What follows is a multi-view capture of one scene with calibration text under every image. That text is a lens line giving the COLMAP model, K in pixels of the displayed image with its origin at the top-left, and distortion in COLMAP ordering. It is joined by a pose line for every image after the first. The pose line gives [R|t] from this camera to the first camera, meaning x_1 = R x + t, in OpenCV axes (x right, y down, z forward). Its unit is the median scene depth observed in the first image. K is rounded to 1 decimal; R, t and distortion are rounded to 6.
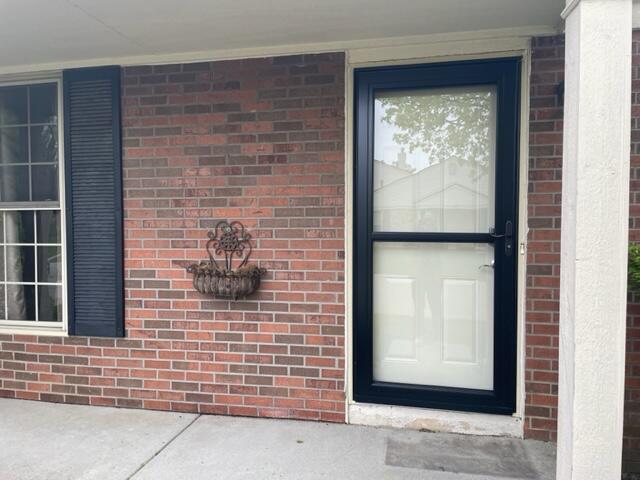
lens RADIAL K [[482.8, 0, 317.5], [0, 482.8, 235.0], [0, 0, 1]] dist [0.037112, -0.010893]
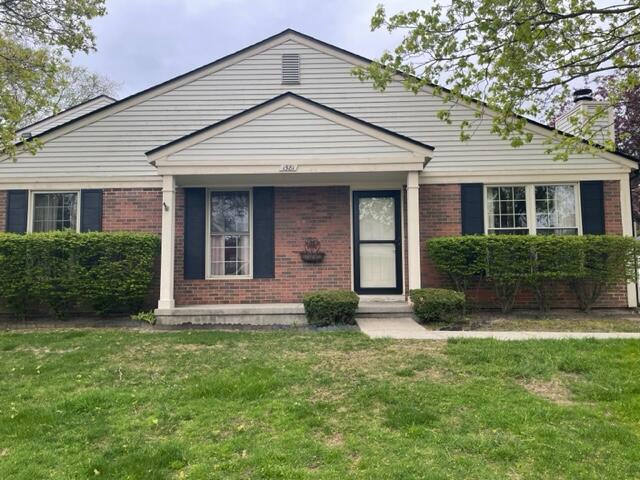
lens RADIAL K [[482.8, 0, 320.7], [0, 482.8, 241.7], [0, 0, 1]] dist [0.037112, -0.010893]
pose [[0.983437, 0.005037, 0.181180, -0.688756], [0.015129, 0.993844, -0.109751, 0.335306], [-0.180617, 0.110674, 0.977307, -2.002166]]
